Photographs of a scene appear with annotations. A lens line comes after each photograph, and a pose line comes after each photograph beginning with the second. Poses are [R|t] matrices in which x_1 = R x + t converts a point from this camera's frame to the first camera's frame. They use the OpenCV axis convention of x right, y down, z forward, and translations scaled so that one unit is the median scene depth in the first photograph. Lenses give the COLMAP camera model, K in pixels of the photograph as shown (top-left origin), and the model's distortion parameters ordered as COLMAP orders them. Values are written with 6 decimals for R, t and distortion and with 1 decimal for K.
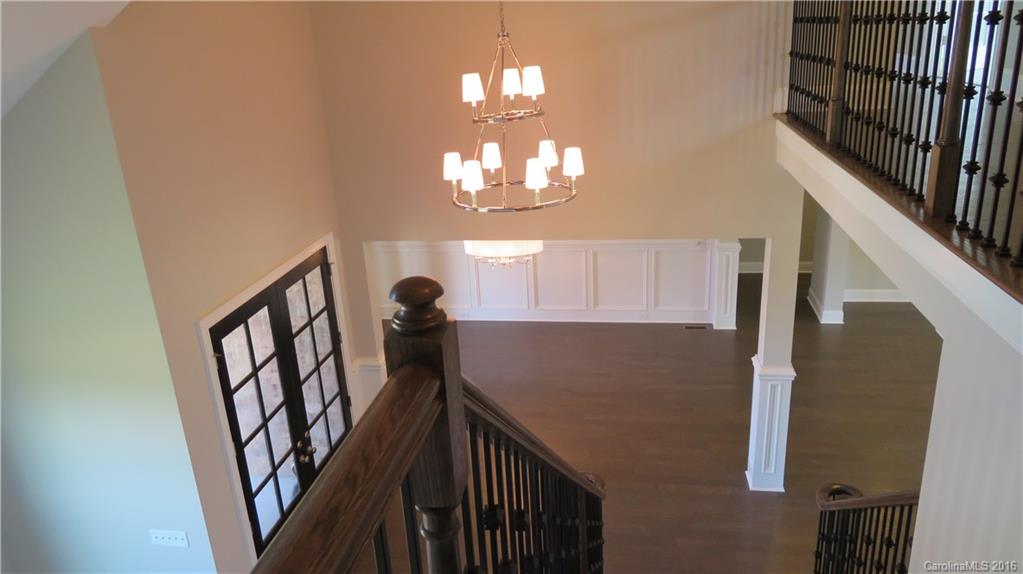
lens RADIAL K [[728.4, 0, 511.5], [0, 728.4, 287.0], [0, 0, 1]] dist [-0.008010, 0.001326]
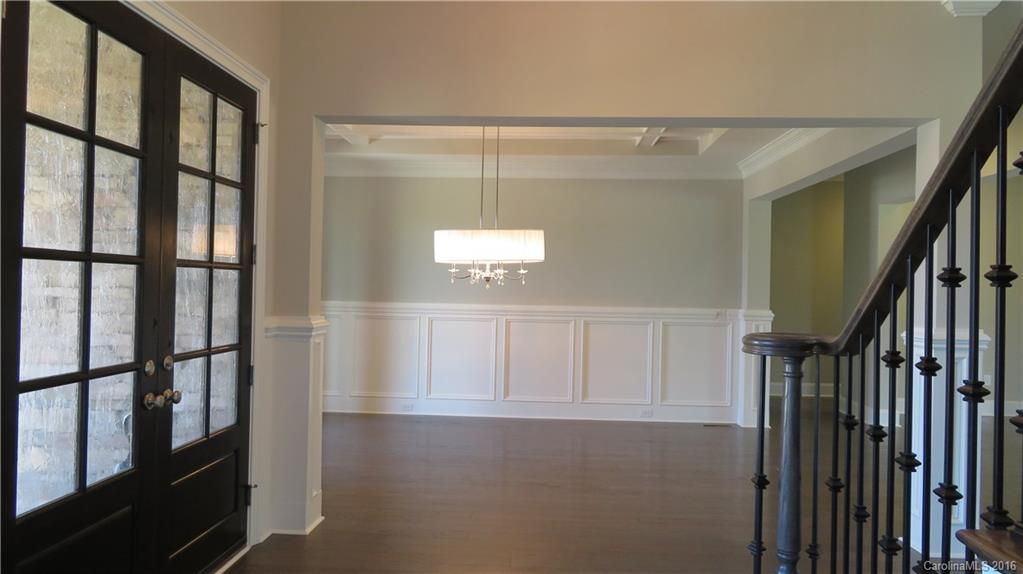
lens RADIAL K [[728.4, 0, 511.5], [0, 728.4, 287.0], [0, 0, 1]] dist [-0.008010, 0.001326]
pose [[0.989521, 0.077137, 0.122060, -0.076152], [-0.030699, 0.938409, -0.344161, 0.226565], [-0.141090, 0.336807, 0.930943, 0.331244]]
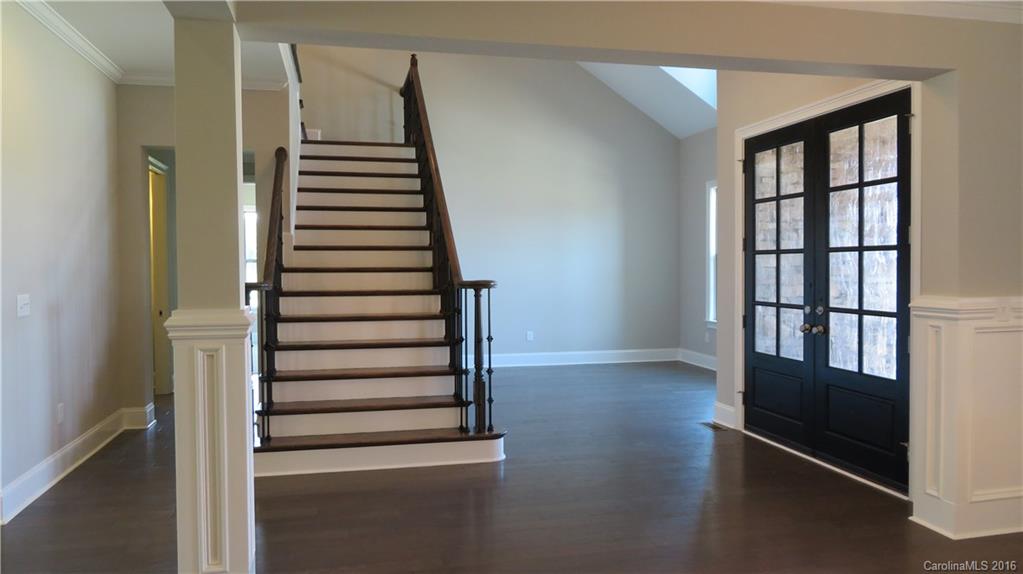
lens RADIAL K [[728.4, 0, 511.5], [0, 728.4, 287.0], [0, 0, 1]] dist [-0.008010, 0.001326]
pose [[-0.915348, 0.074081, -0.395790, 0.274840], [-0.080247, 0.929652, 0.359594, -0.071906], [0.394586, 0.360915, -0.845010, 1.106469]]
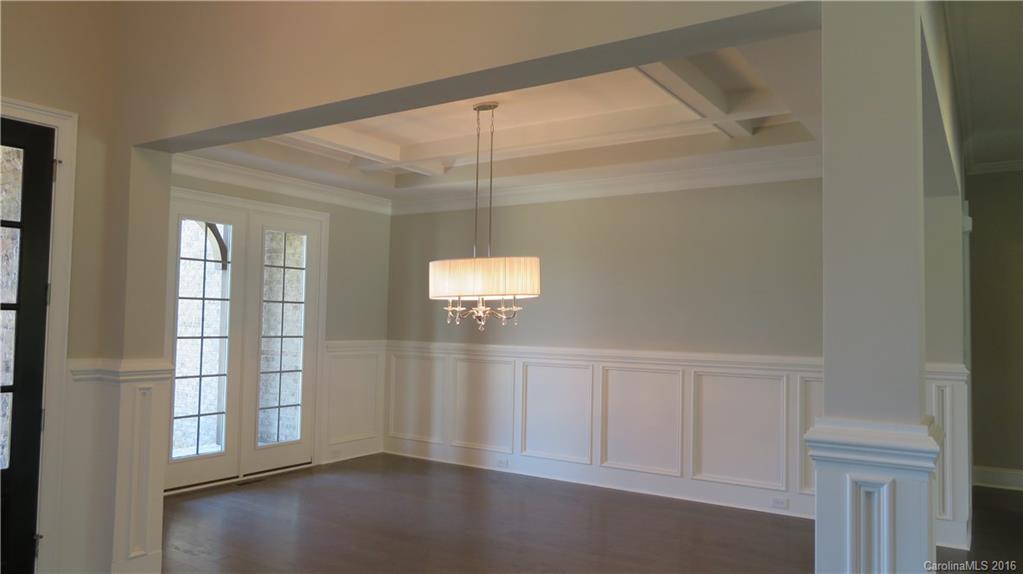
lens RADIAL K [[728.4, 0, 511.5], [0, 728.4, 287.0], [0, 0, 1]] dist [-0.008010, 0.001326]
pose [[0.916039, 0.055845, -0.397183, 0.252743], [-0.200304, 0.921628, -0.332385, 0.140628], [0.347493, 0.384035, 0.855433, 0.492461]]
